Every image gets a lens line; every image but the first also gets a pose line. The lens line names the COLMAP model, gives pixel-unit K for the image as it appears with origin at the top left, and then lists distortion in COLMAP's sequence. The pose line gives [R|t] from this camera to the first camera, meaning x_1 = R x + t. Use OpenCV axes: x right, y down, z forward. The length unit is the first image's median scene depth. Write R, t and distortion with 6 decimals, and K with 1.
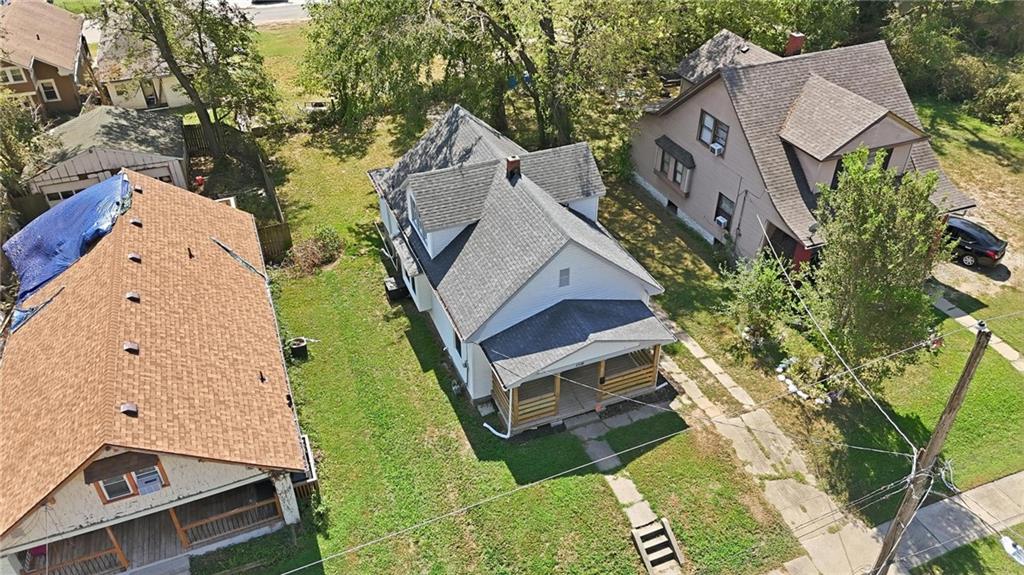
lens RADIAL K [[758.1, 0, 511.4], [0, 758.1, 284.4], [0, 0, 1]] dist [0.040756, -0.019467]
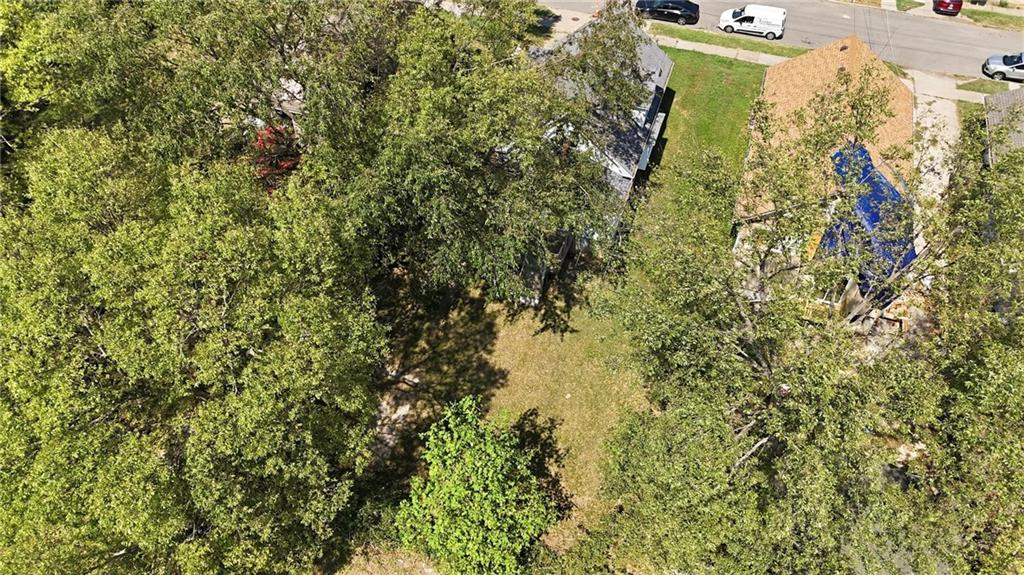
lens RADIAL K [[758.1, 0, 512.7], [0, 758.1, 287.3], [0, 0, 1]] dist [0.040756, -0.019467]
pose [[-0.769198, -0.458887, 0.444699, -0.774243], [0.377326, 0.235468, 0.895645, -1.484291], [-0.515712, 0.856725, -0.007971, 1.528569]]
